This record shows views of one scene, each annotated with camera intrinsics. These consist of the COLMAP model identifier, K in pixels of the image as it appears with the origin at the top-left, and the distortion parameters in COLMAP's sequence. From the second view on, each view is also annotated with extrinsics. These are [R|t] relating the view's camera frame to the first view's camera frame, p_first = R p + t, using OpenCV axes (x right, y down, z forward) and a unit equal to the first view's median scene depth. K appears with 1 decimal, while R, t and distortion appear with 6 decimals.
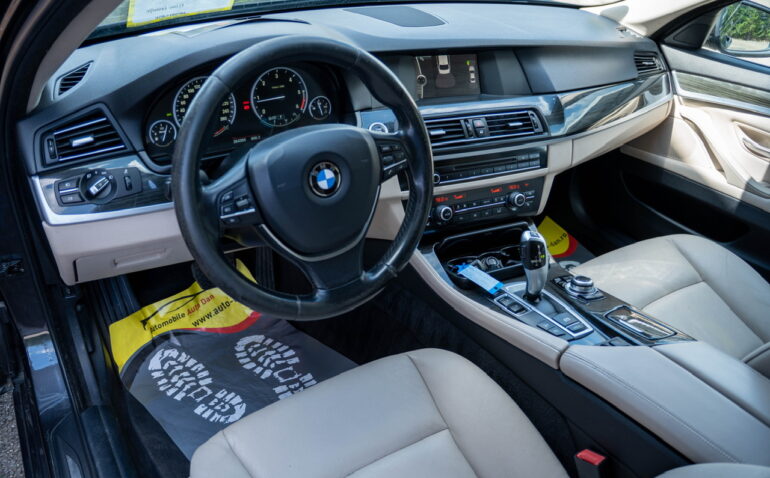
lens RADIAL K [[607.1, 0, 384.0], [0, 607.1, 239.9], [0, 0, 1]] dist [-0.158419, 0.009153]
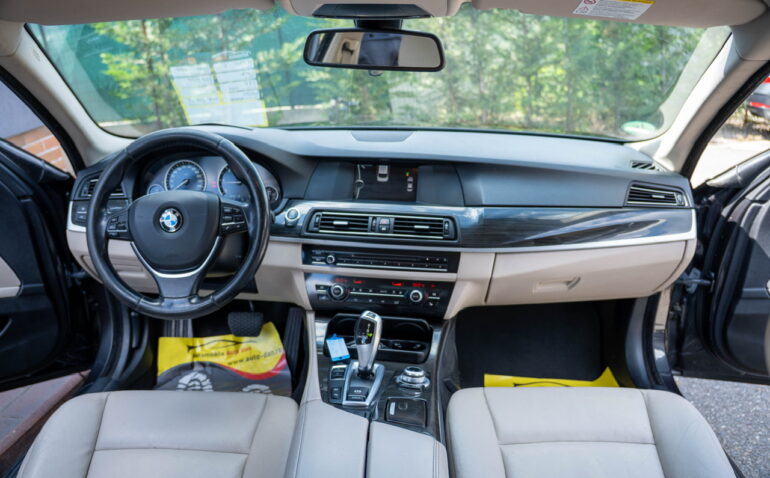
lens RADIAL K [[607.1, 0, 384.6], [0, 607.1, 240.5], [0, 0, 1]] dist [-0.158419, 0.009153]
pose [[0.821232, 0.111858, -0.559523, 0.819160], [-0.259264, 0.946677, -0.191273, 0.063611], [0.508292, 0.302144, 0.806442, 0.076063]]
